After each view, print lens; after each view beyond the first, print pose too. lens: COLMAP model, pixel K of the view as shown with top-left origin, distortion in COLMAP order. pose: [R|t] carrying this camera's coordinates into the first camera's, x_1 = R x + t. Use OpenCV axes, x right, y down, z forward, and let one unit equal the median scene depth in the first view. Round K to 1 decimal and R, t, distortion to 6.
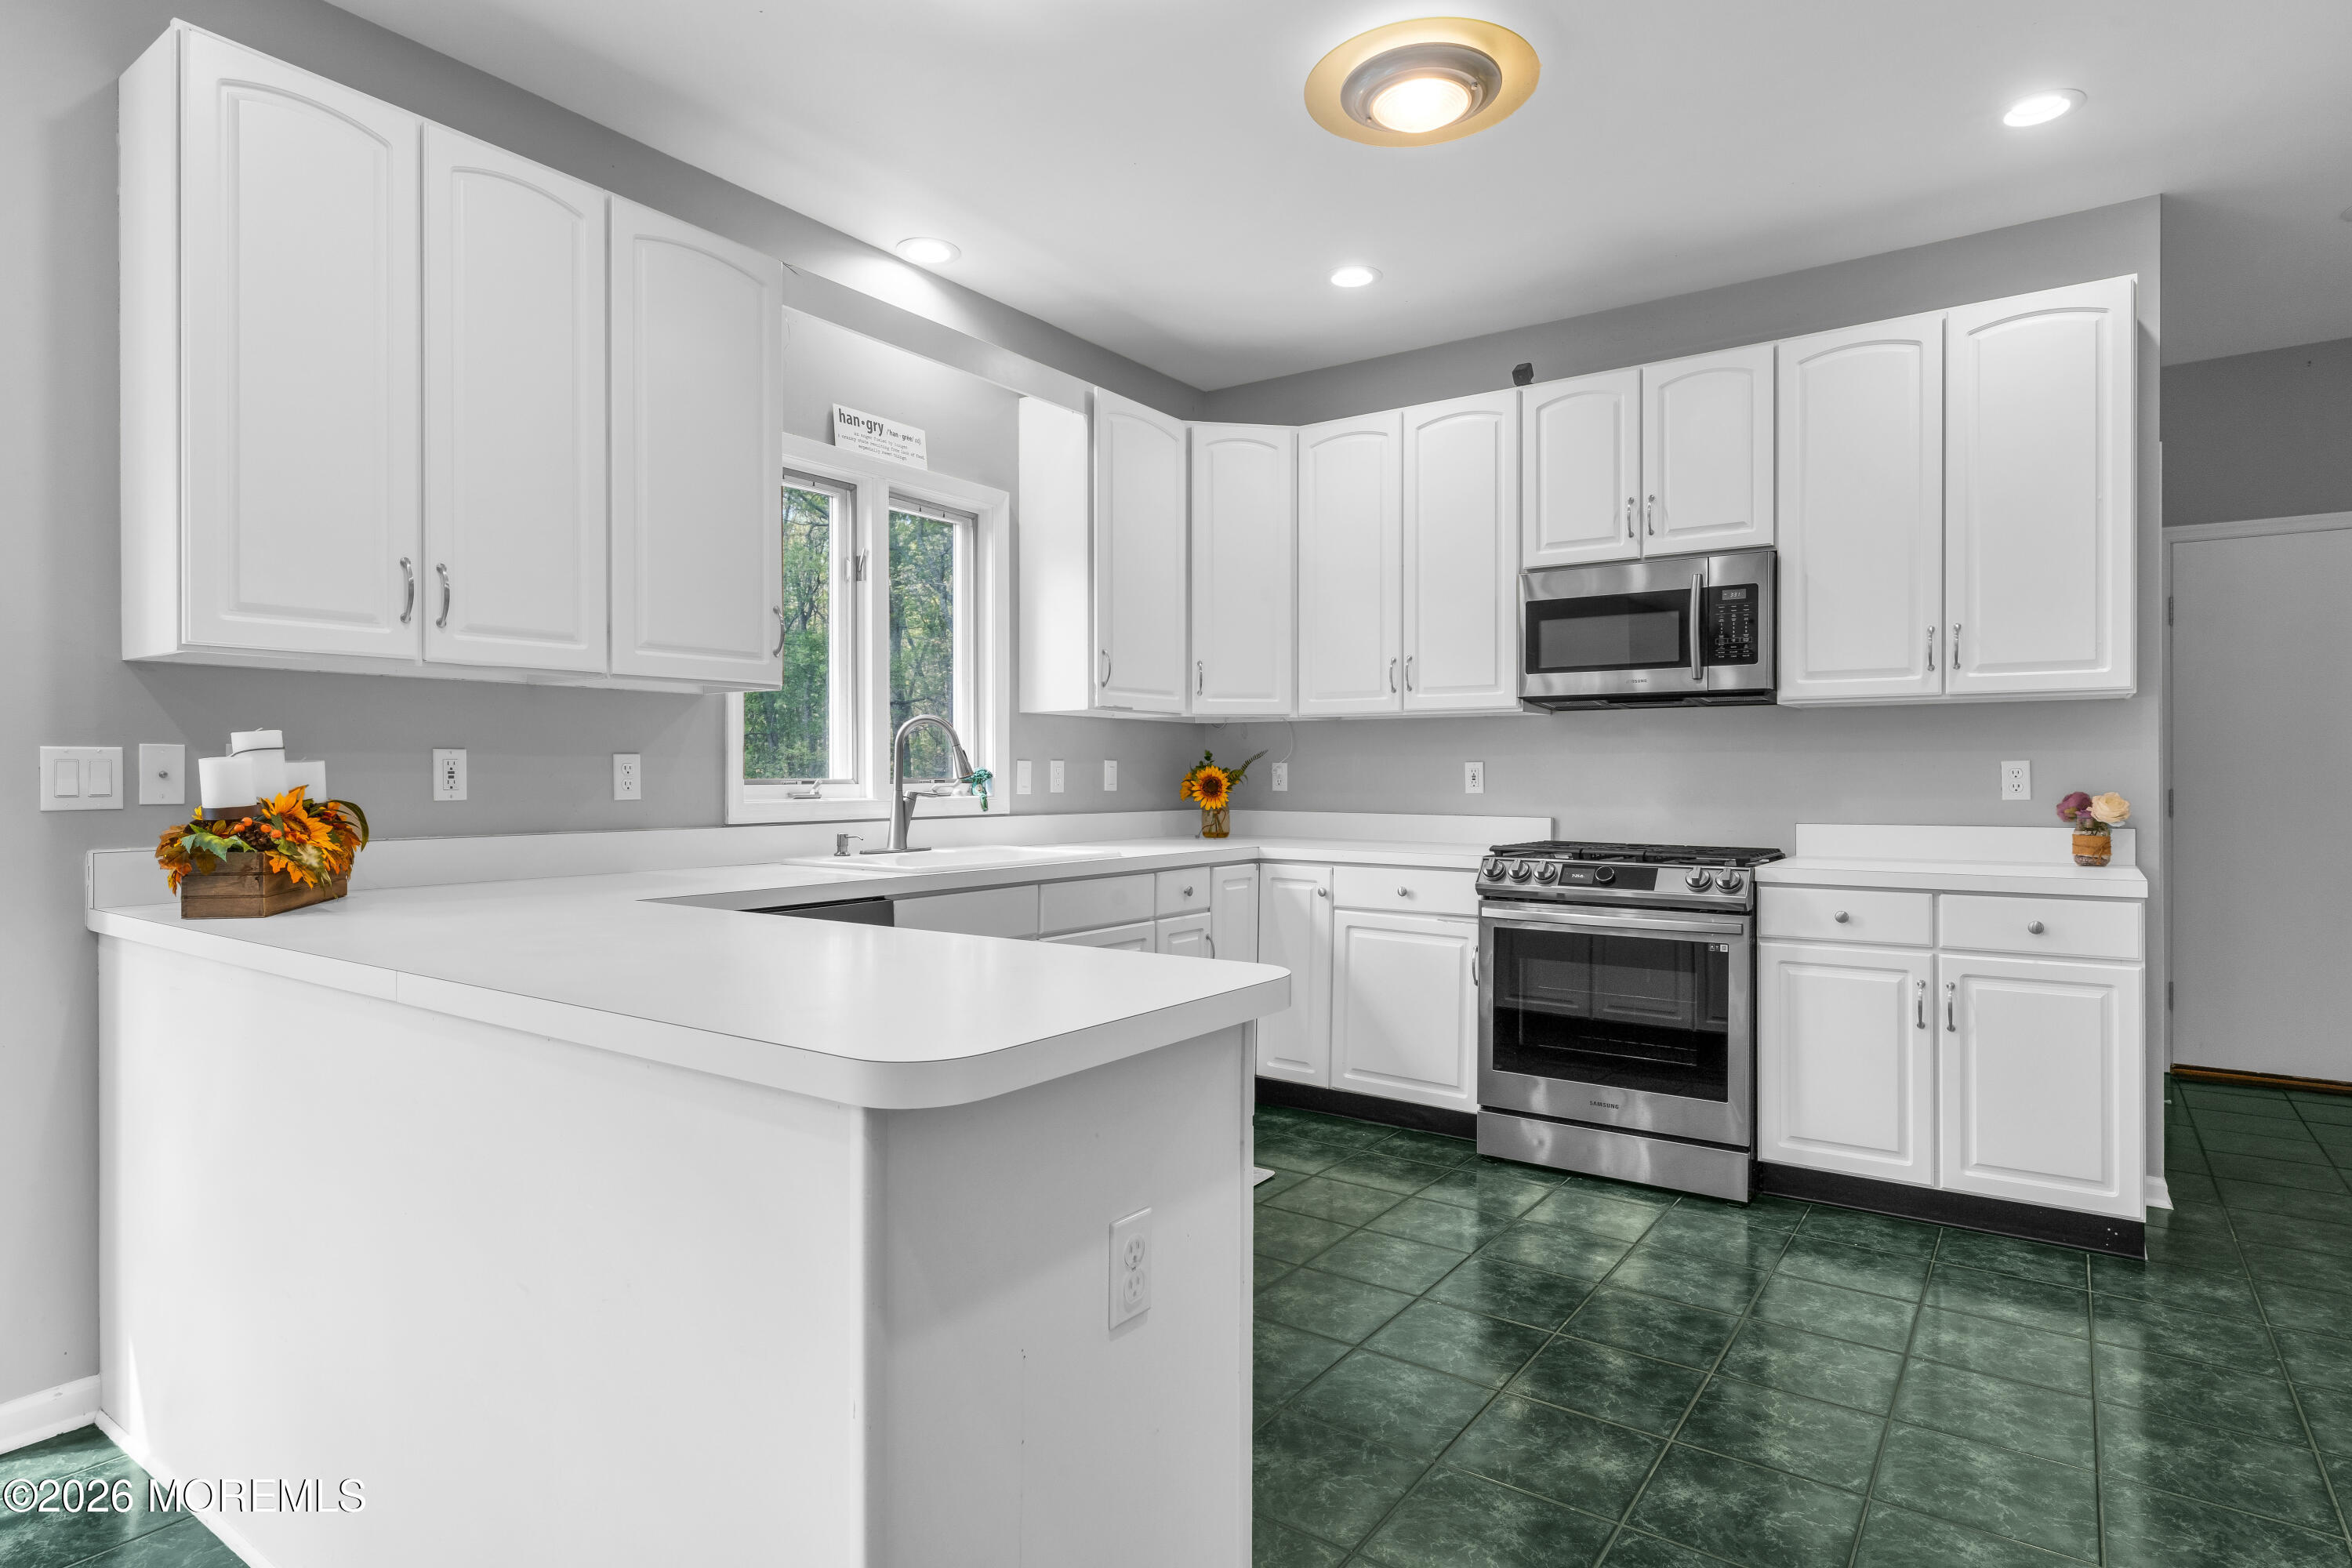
lens RADIAL K [[1261.0, 0, 1168.0], [0, 1261.0, 768.1], [0, 0, 1]] dist [0.003840, -0.004485]
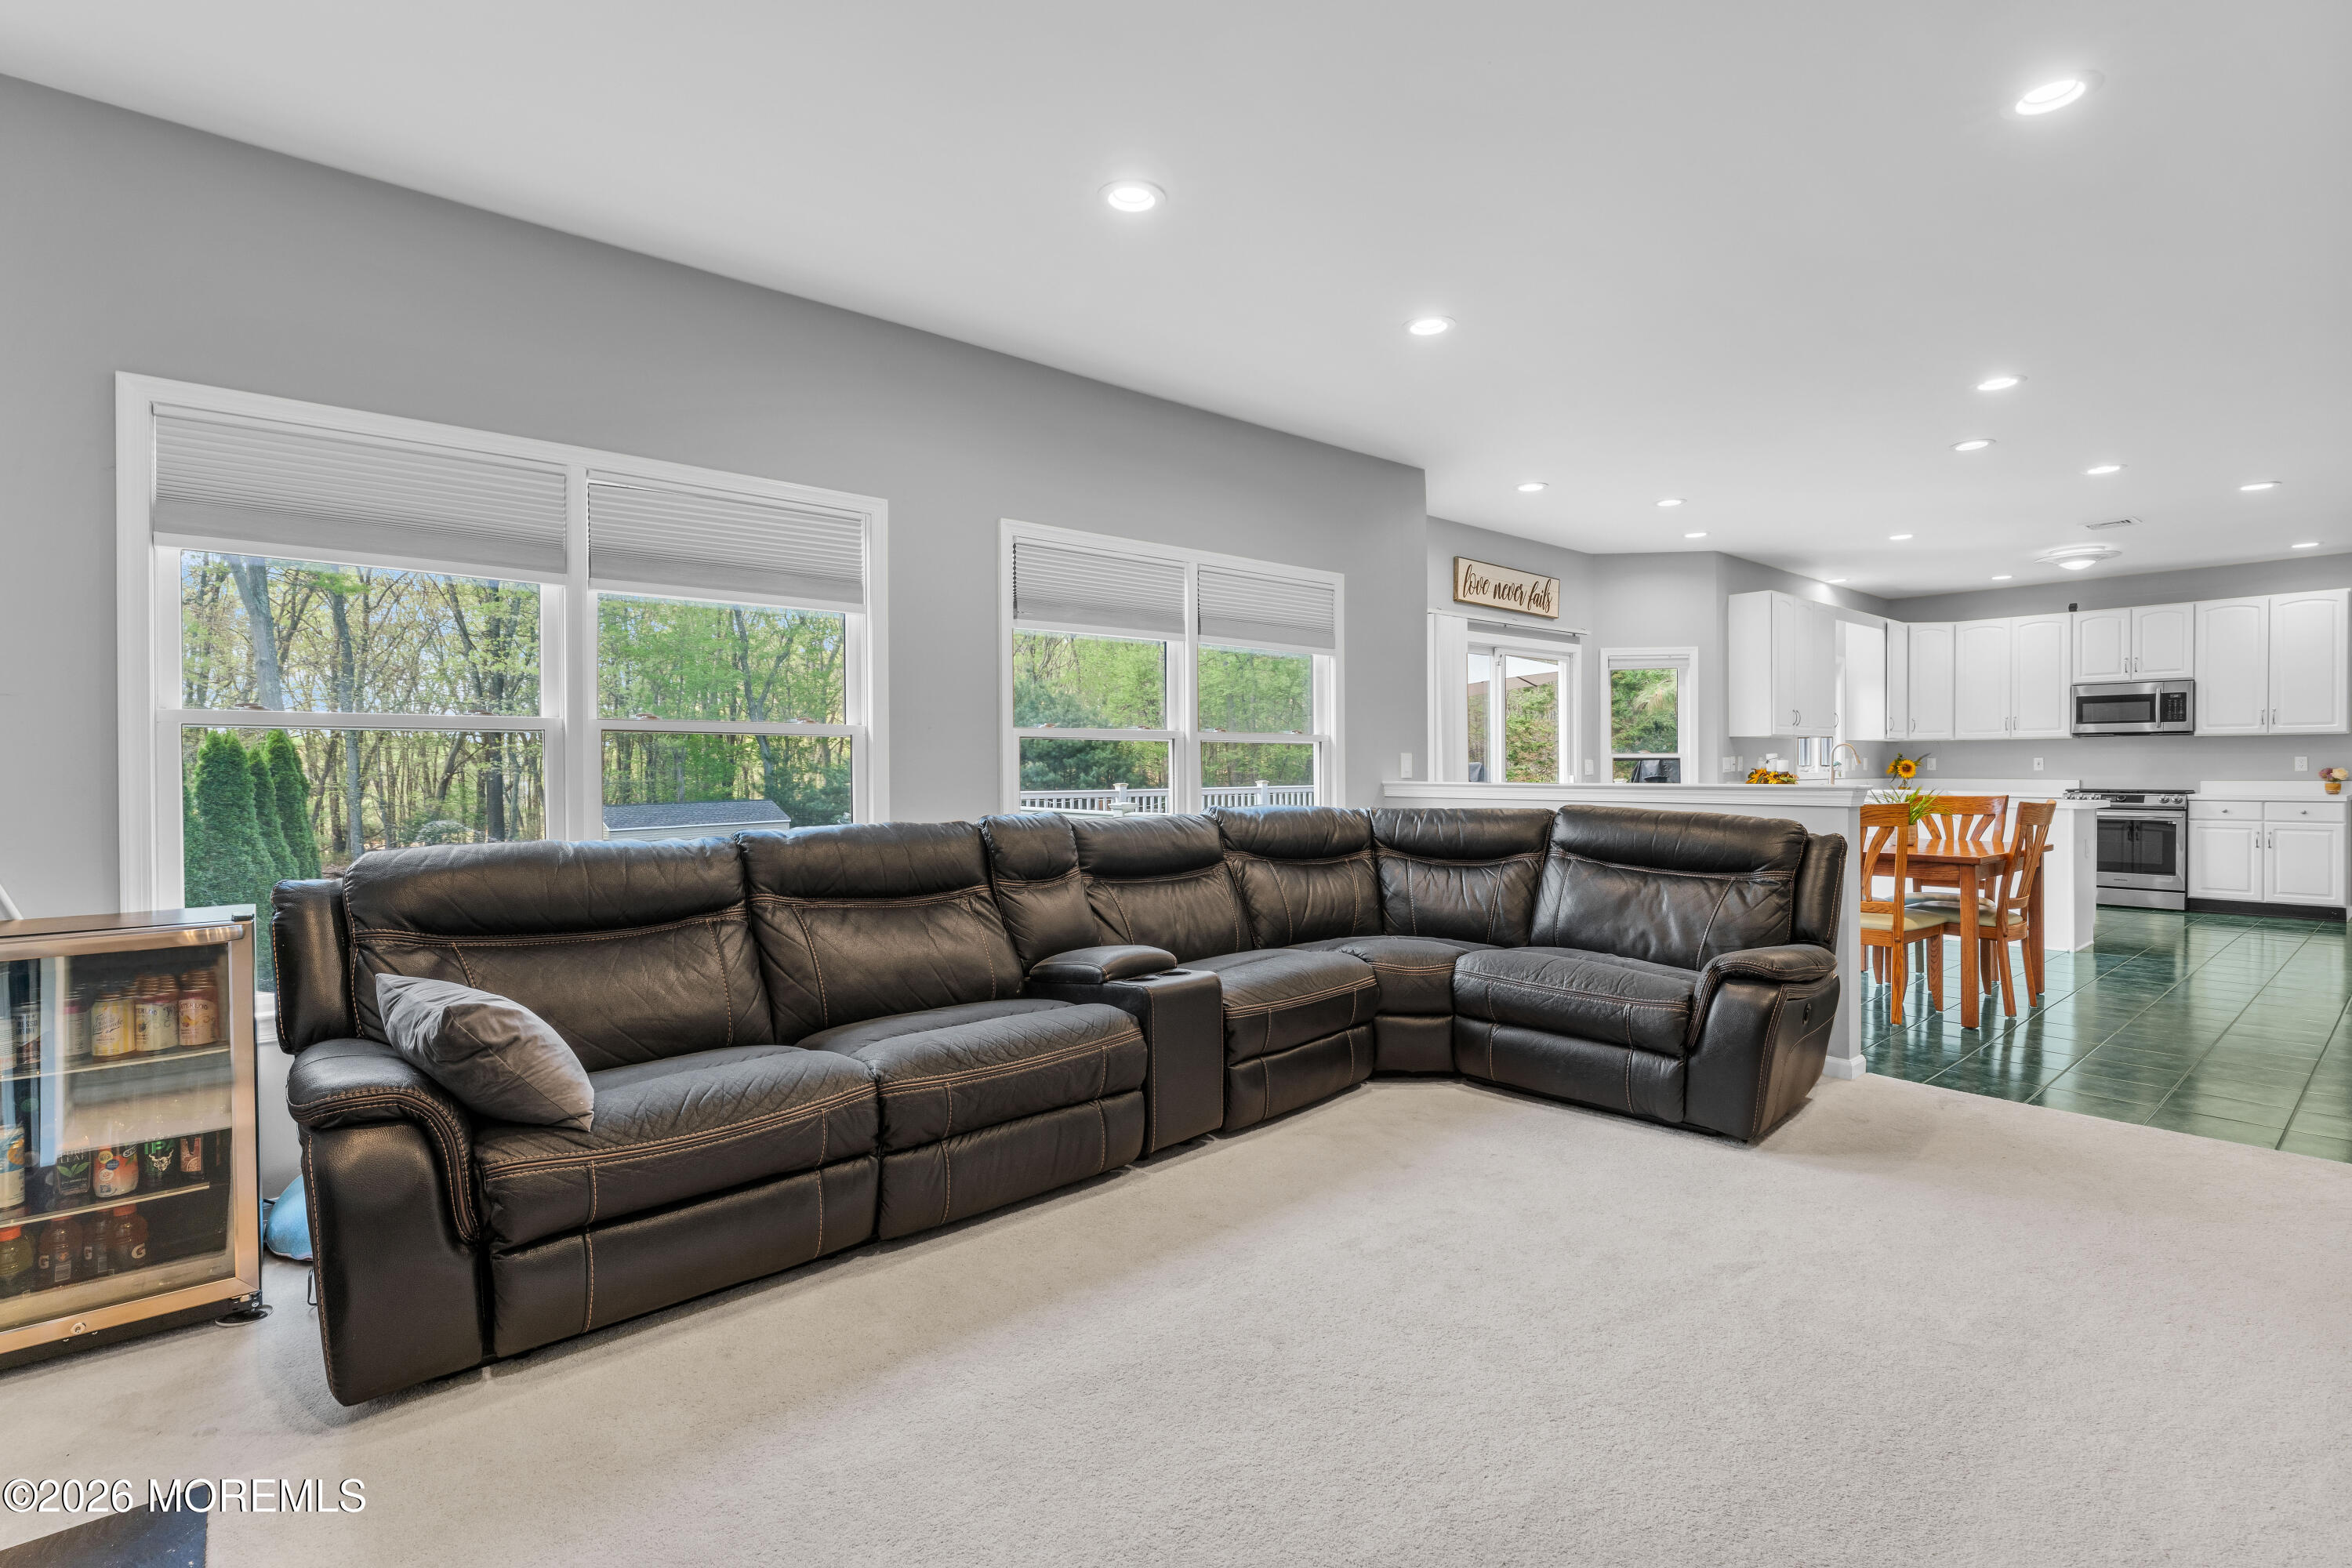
lens RADIAL K [[1065.9, 0, 1178.2], [0, 1065.9, 776.3], [0, 0, 1]] dist [-0.001507, -0.000696]
pose [[0.967009, -0.001288, -0.254740, -1.145650], [0.005203, 0.999878, 0.014696, -0.010047], [0.254690, -0.015537, 0.966898, -1.936083]]
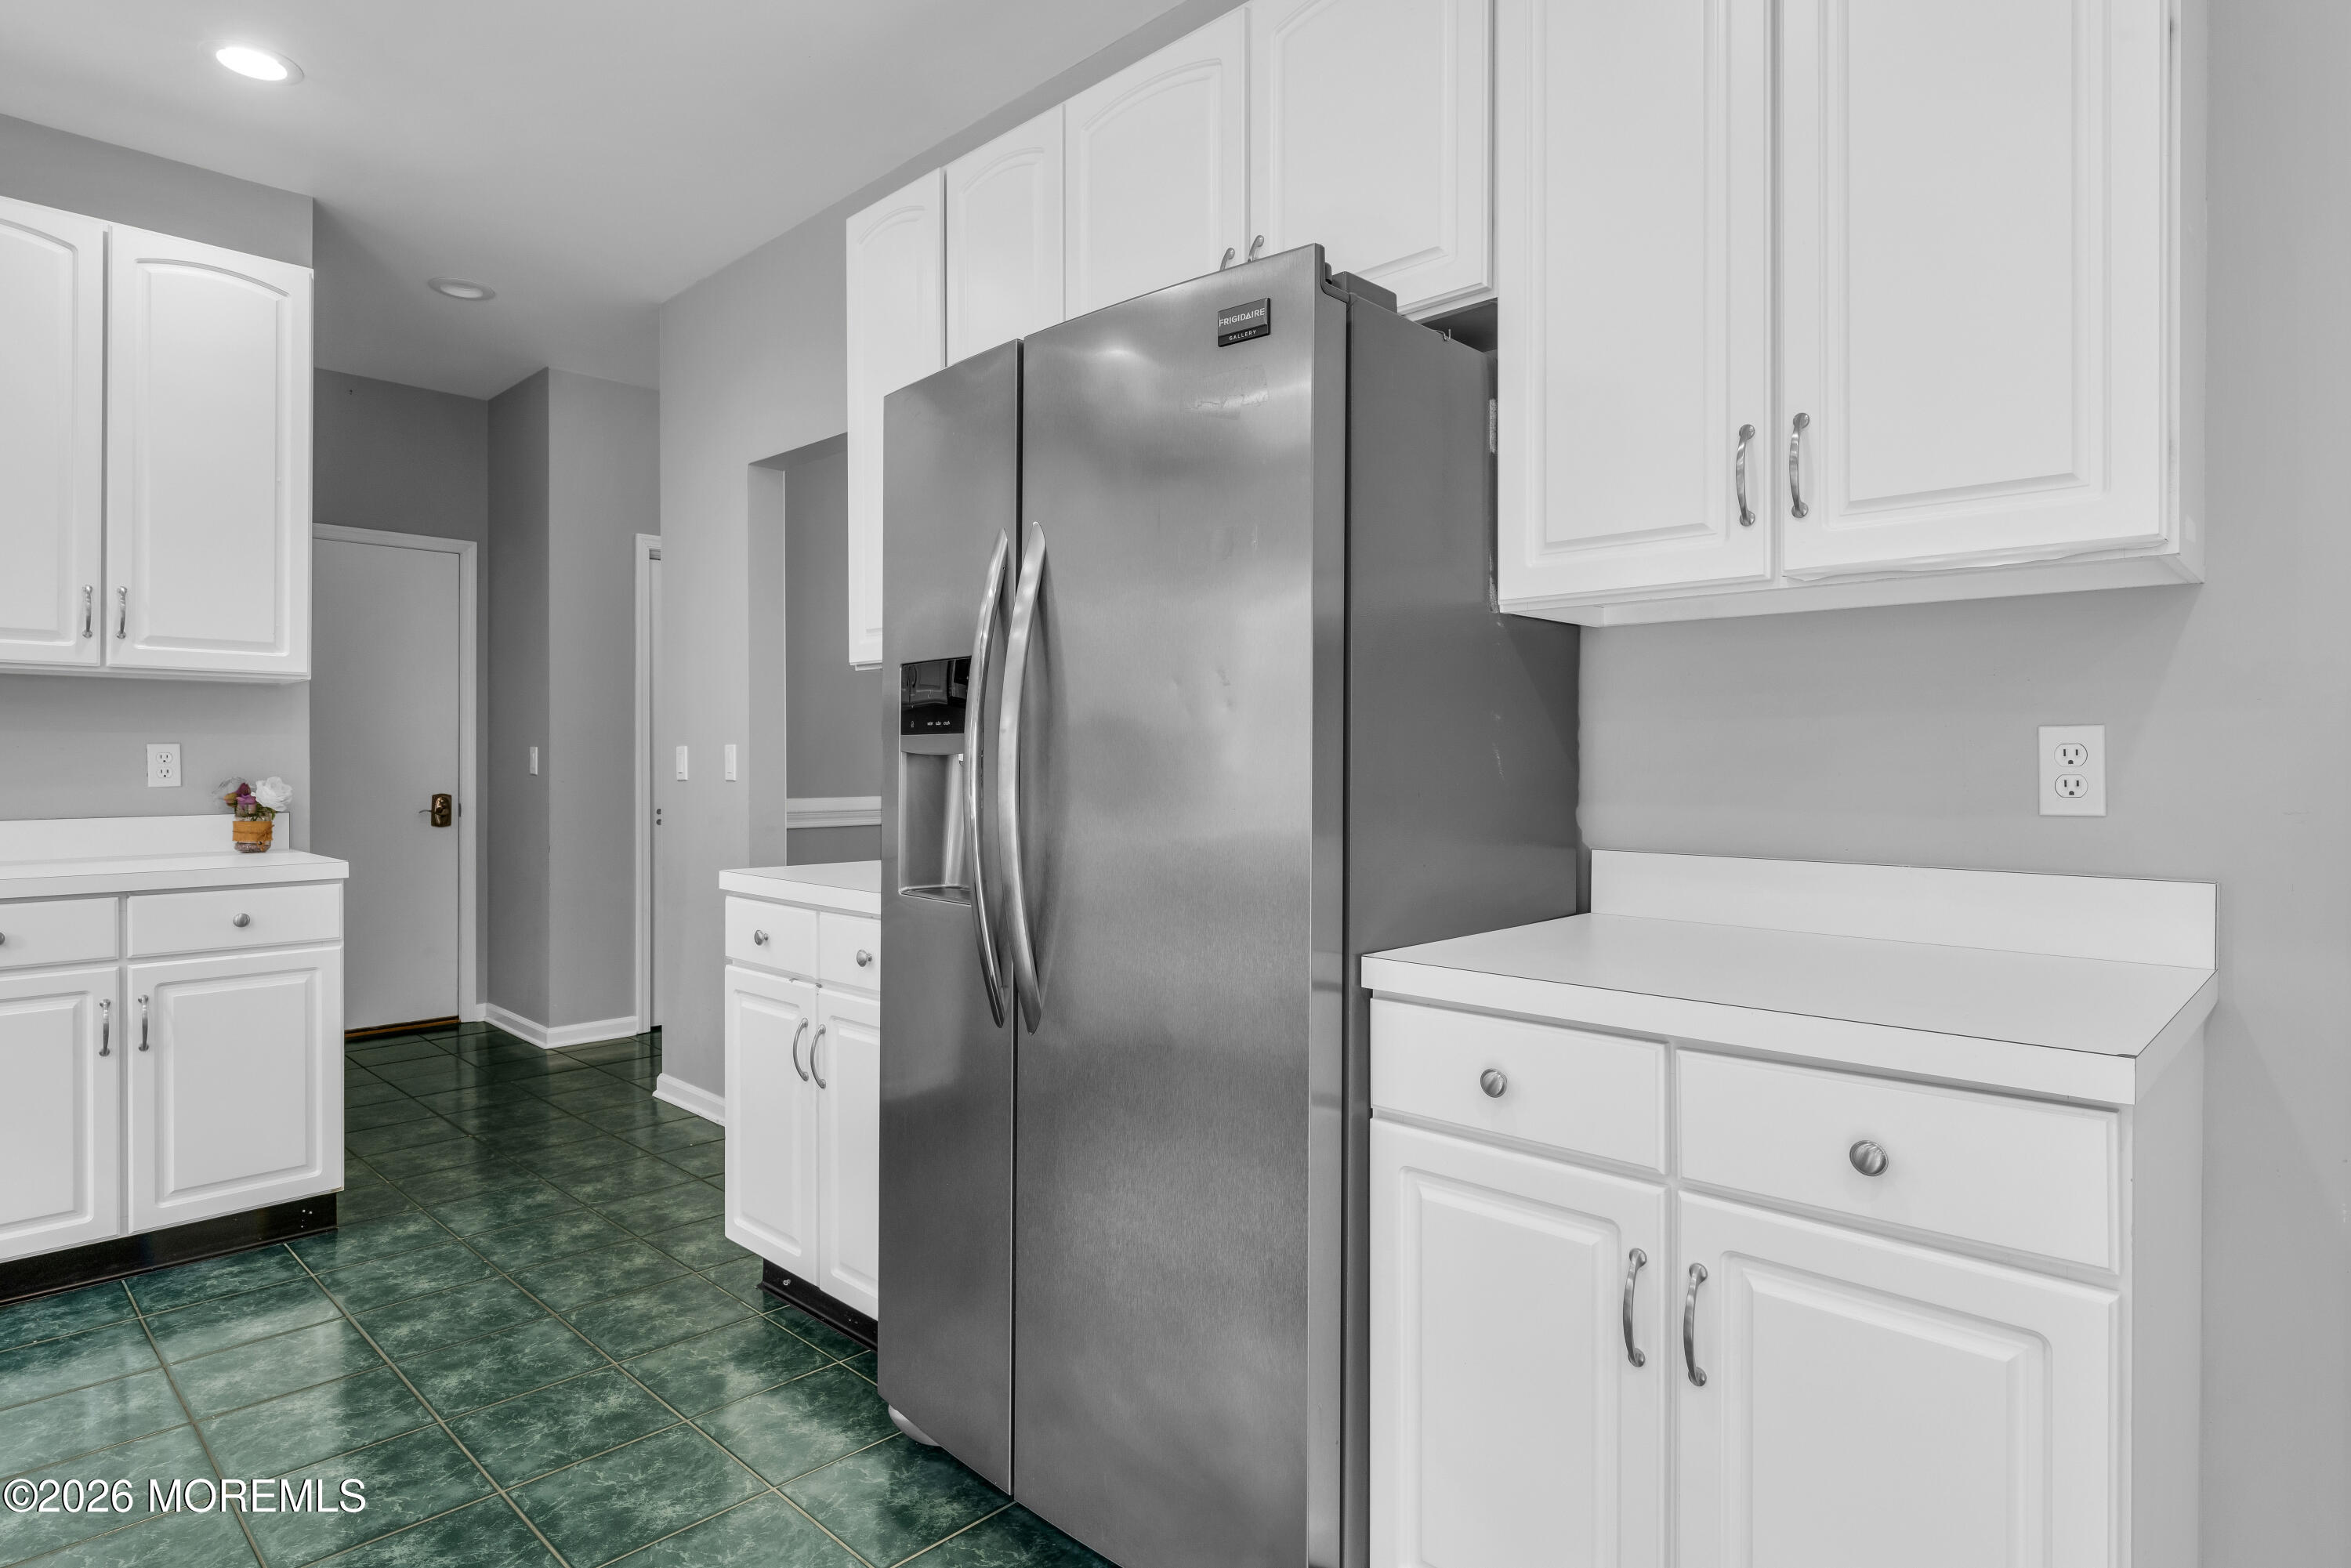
lens RADIAL K [[1260.5, 0, 1184.6], [0, 1260.5, 759.2], [0, 0, 1]] dist [0.003840, -0.004485]
pose [[0.142235, 0.000962, 0.989832, -0.136386], [-0.006541, 0.999979, -0.000032, 0.000293], [-0.989811, -0.006470, 0.142238, 0.146582]]
